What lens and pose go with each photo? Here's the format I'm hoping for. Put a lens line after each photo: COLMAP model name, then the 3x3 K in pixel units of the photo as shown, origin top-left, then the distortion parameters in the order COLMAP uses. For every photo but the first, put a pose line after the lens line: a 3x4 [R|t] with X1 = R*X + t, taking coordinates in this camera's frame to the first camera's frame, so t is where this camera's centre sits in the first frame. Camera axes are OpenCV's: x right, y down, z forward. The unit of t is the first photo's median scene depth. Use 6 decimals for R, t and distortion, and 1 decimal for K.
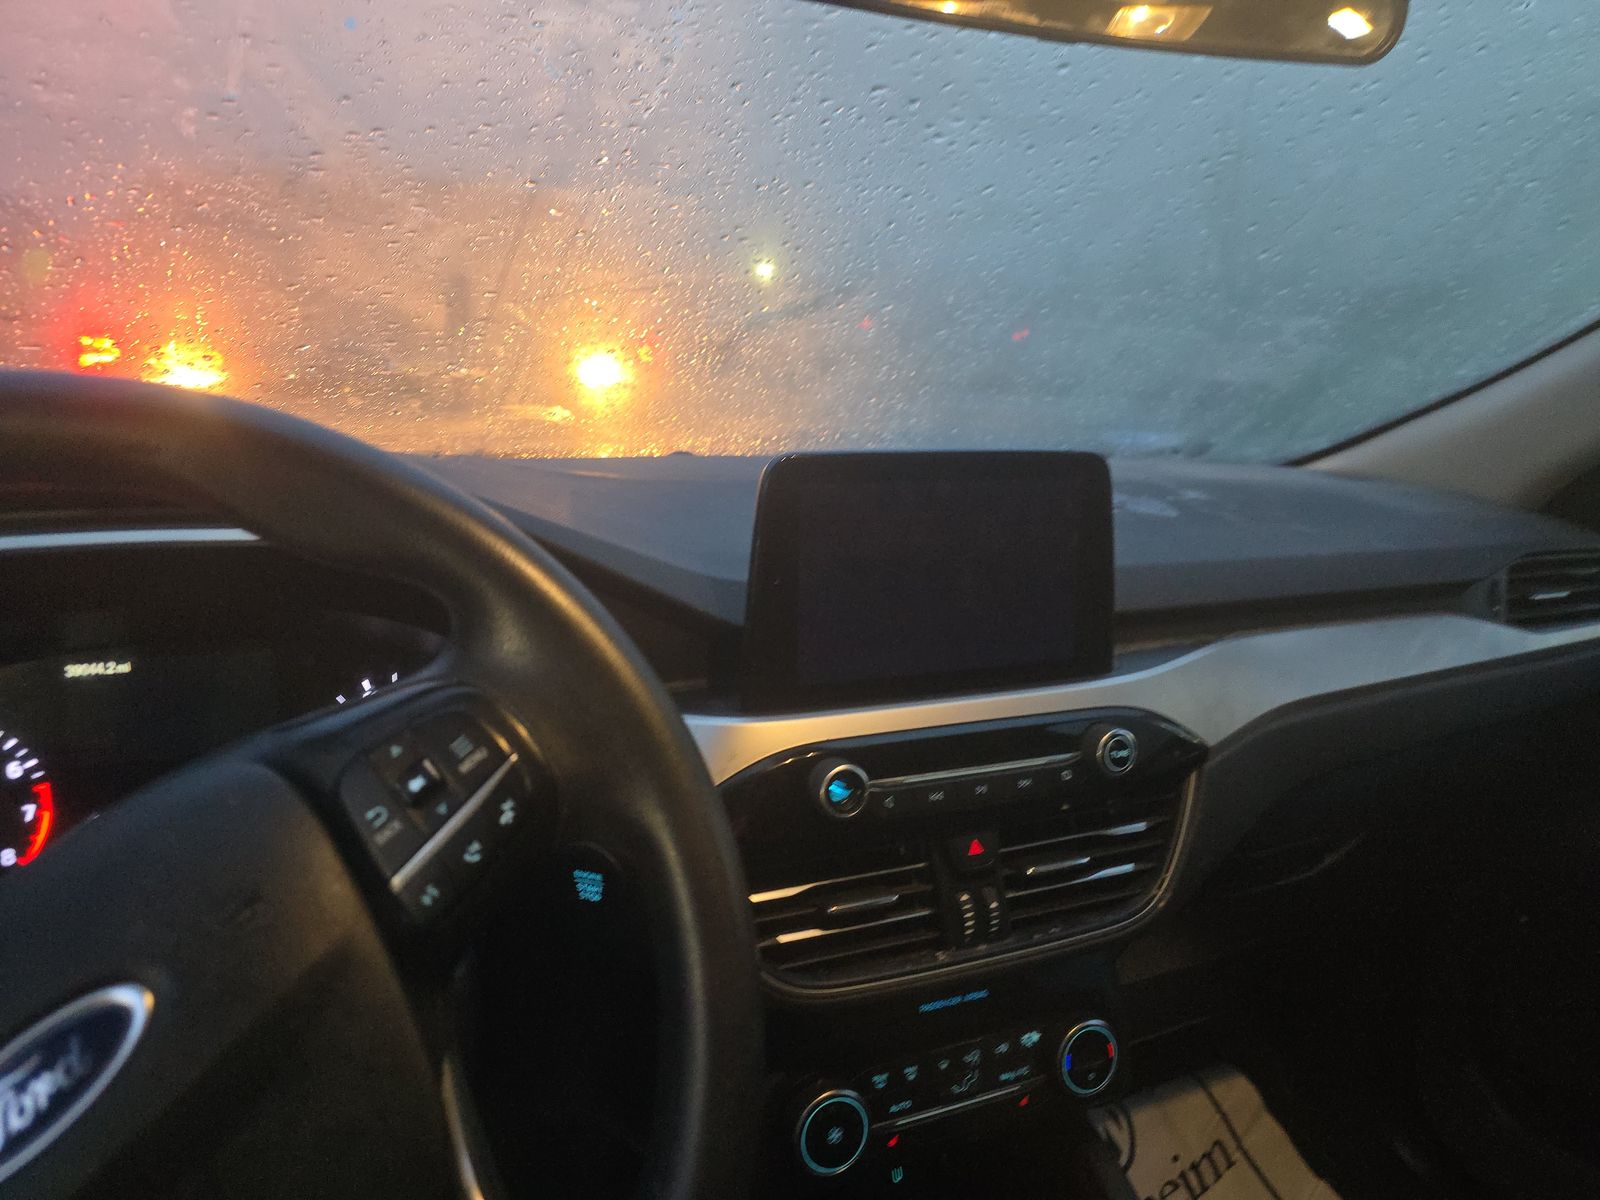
lens RADIAL K [[1115.9, 0, 800.0], [0, 1115.9, 600.0], [0, 0, 1]] dist [0.002803, -0.001221]
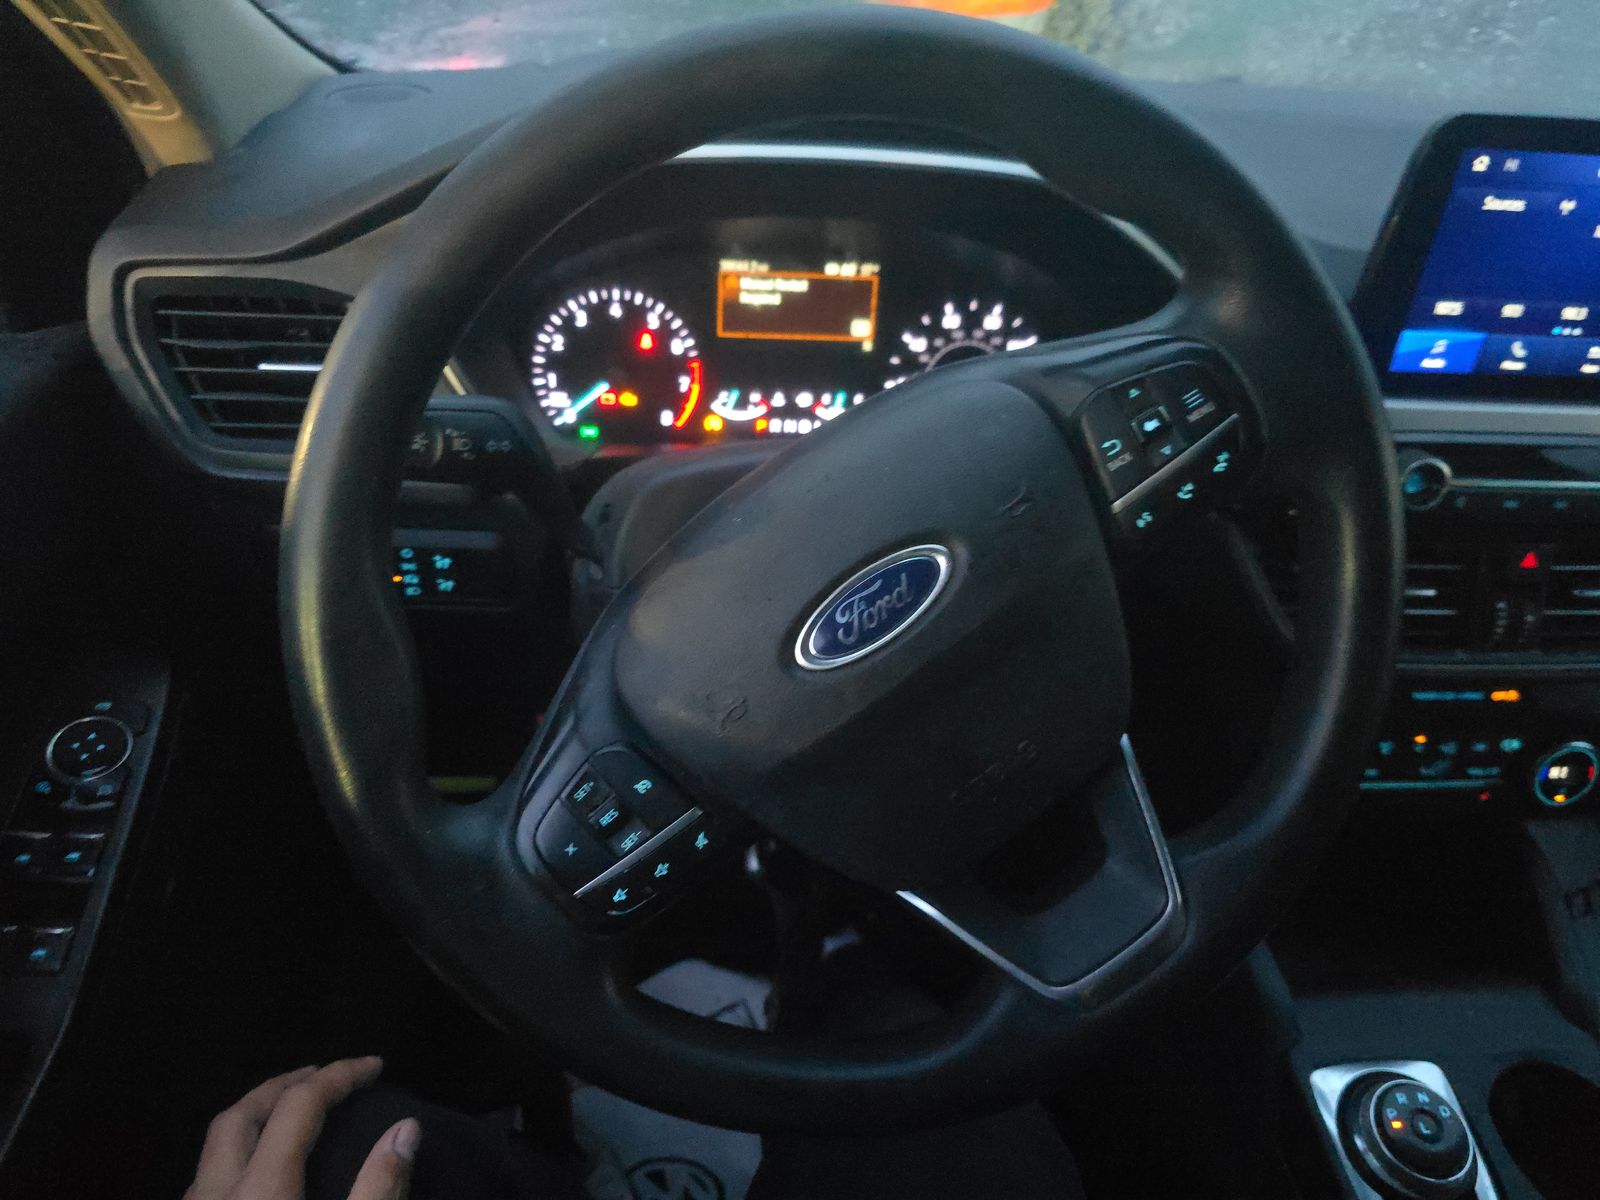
lens RADIAL K [[1115.9, 0, 800.0], [0, 1115.9, 600.0], [0, 0, 1]] dist [0.002803, -0.001221]
pose [[0.944348, 0.201720, -0.259839, -0.210929], [-0.108810, 0.936997, 0.331961, -0.005713], [0.310431, -0.285213, 0.906800, -0.126283]]
